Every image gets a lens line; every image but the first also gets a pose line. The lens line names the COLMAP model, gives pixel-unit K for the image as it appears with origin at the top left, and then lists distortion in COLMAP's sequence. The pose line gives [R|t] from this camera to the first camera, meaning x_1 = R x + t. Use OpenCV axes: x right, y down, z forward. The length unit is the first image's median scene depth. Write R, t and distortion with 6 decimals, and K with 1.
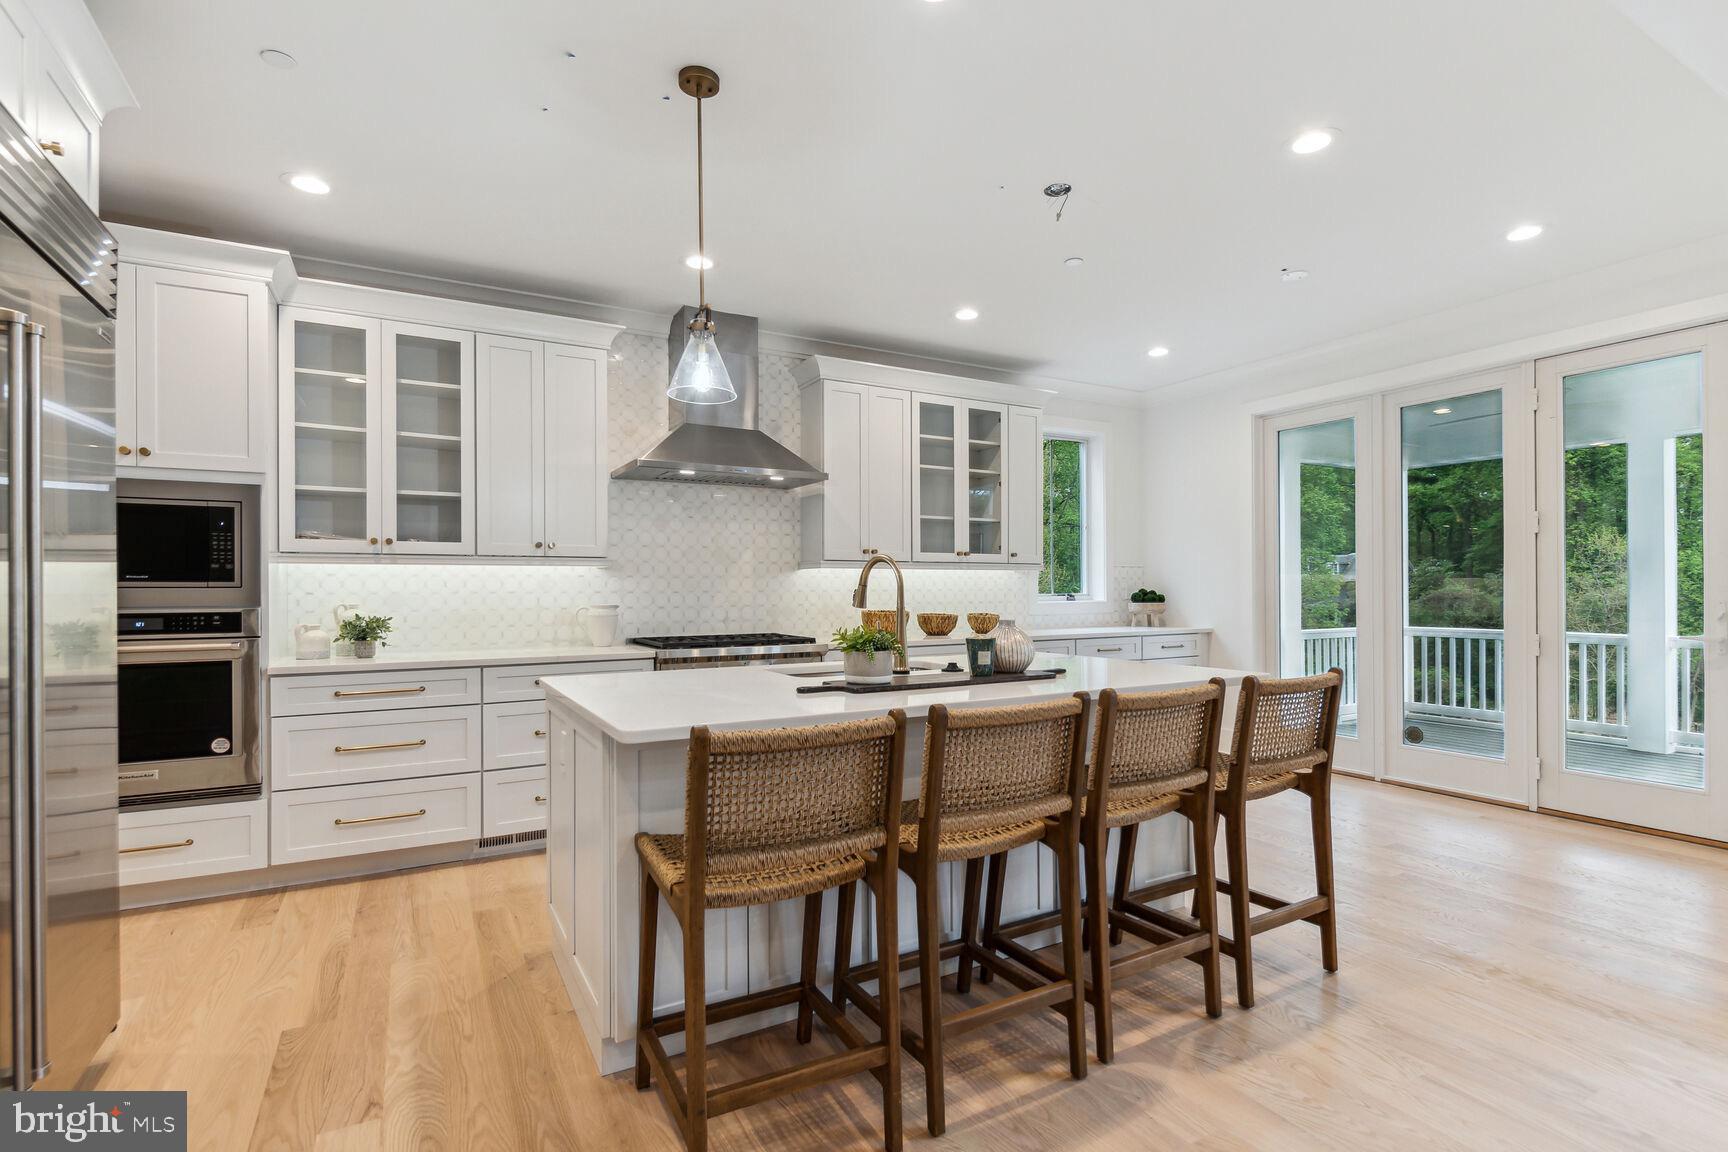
lens RADIAL K [[825.7, 0, 872.6], [0, 825.7, 589.1], [0, 0, 1]] dist [-0.003404, -0.001073]
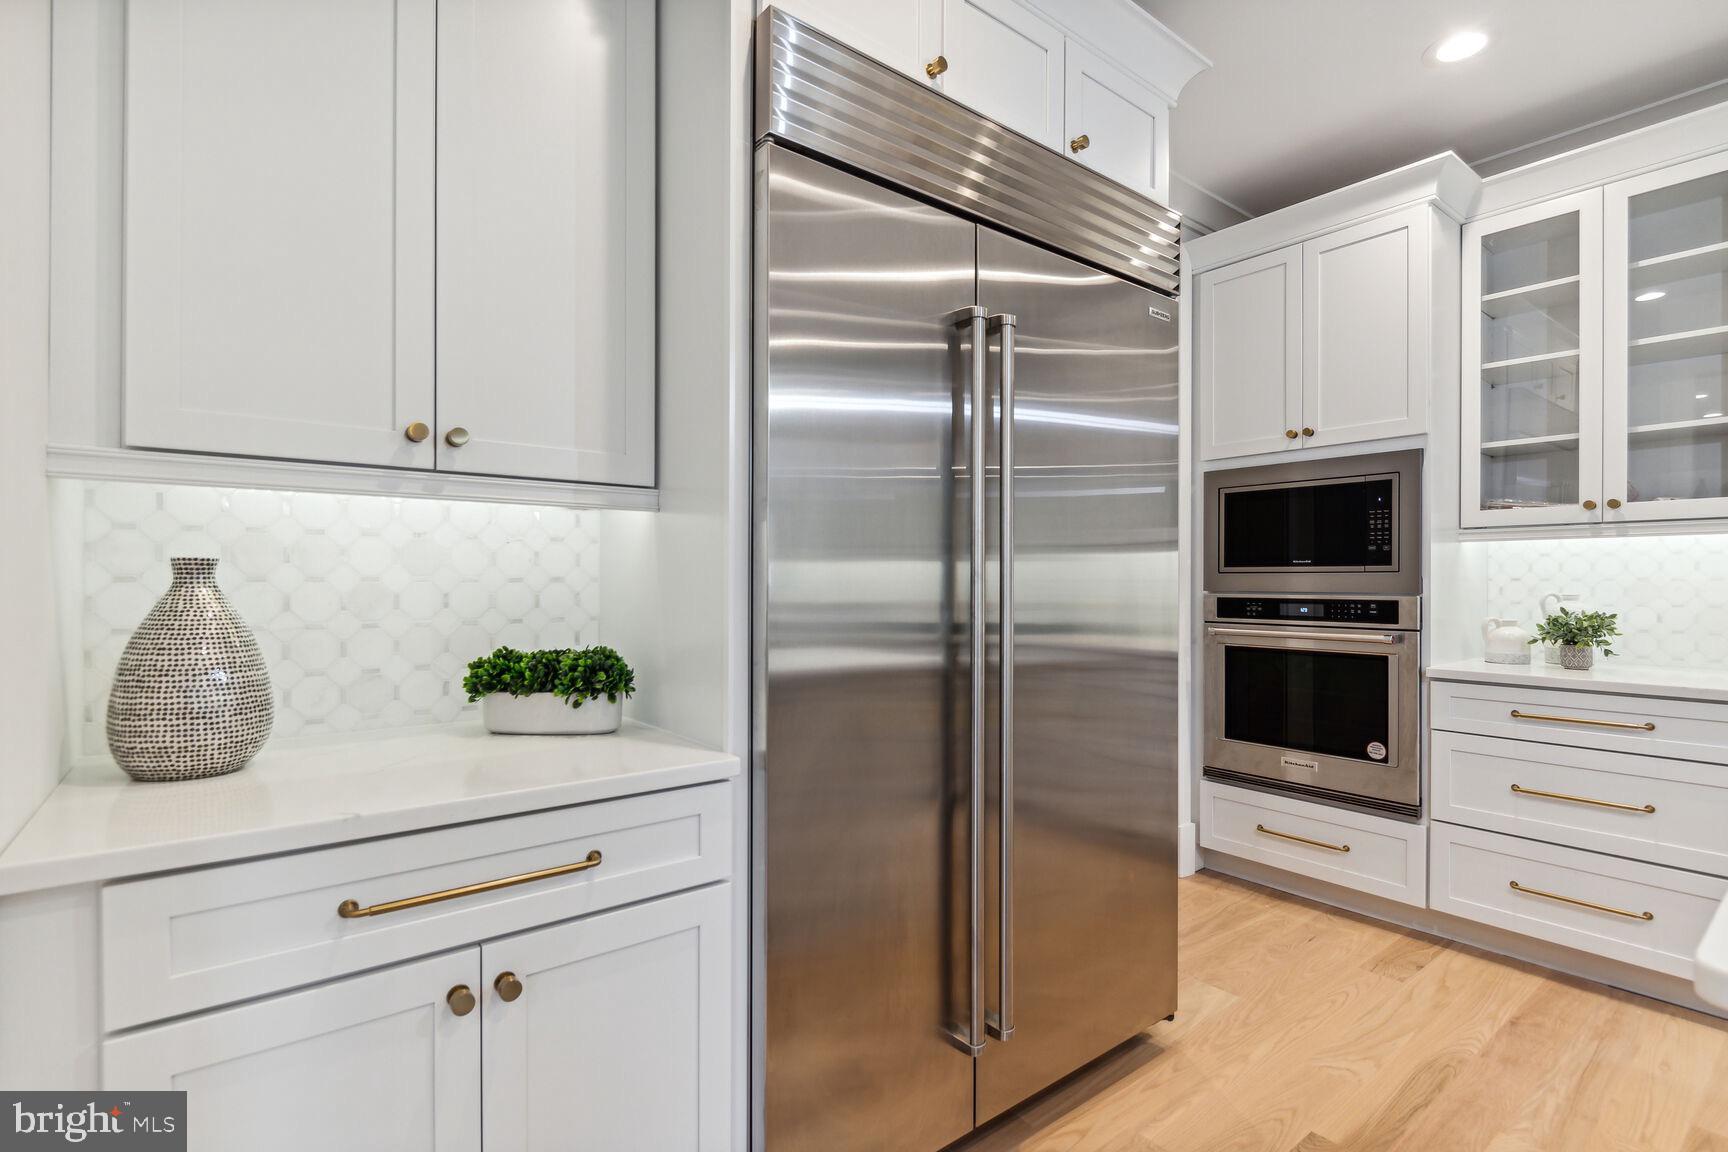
lens RADIAL K [[825.7, 0, 867.0], [0, 825.7, 584.4], [0, 0, 1]] dist [-0.003404, -0.001073]
pose [[0.158749, 0.009184, -0.987276, -0.007121], [0.001211, 0.999954, 0.009497, 0.002182], [0.987318, -0.002704, 0.158731, 0.305104]]
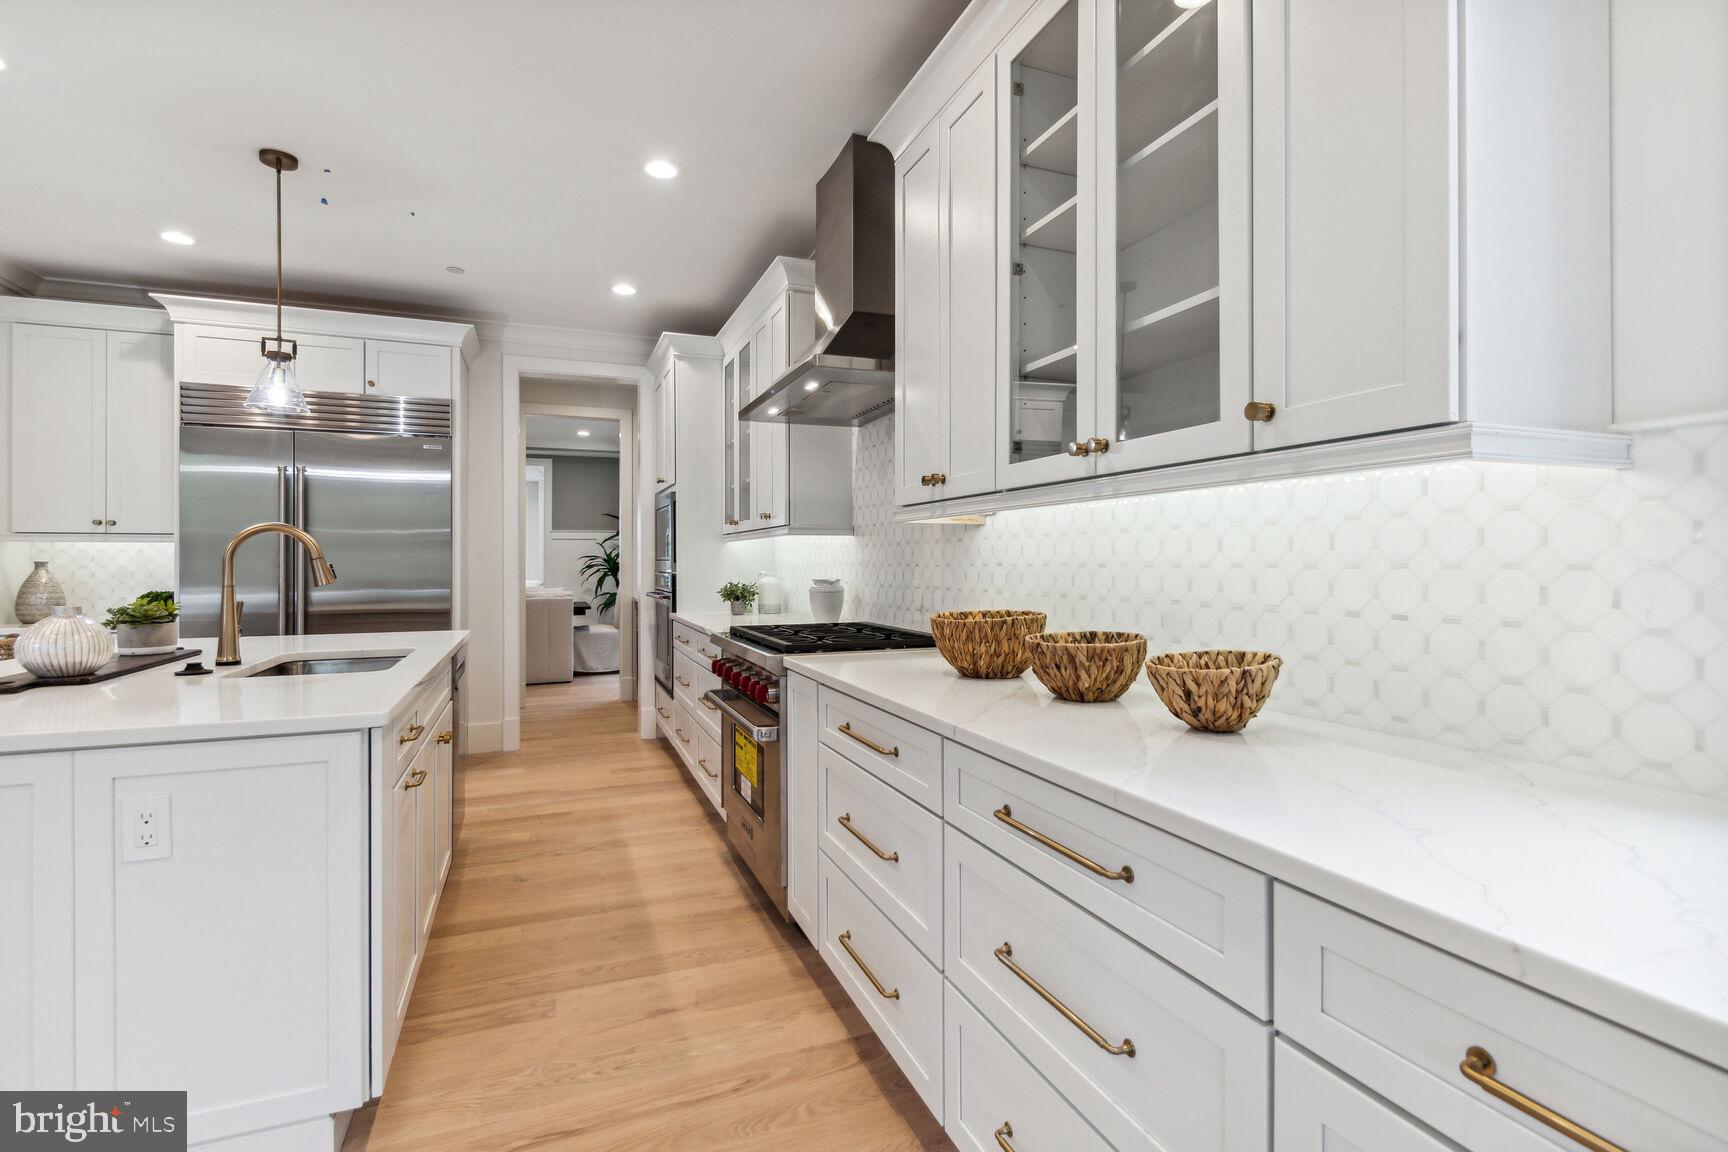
lens RADIAL K [[825.7, 0, 868.5], [0, 825.7, 567.6], [0, 0, 1]] dist [-0.003404, -0.001073]
pose [[-0.133352, 0.011683, -0.991000, 0.681964], [0.006402, 0.999920, 0.010927, -0.002731], [0.991048, -0.004887, -0.133416, 1.520866]]
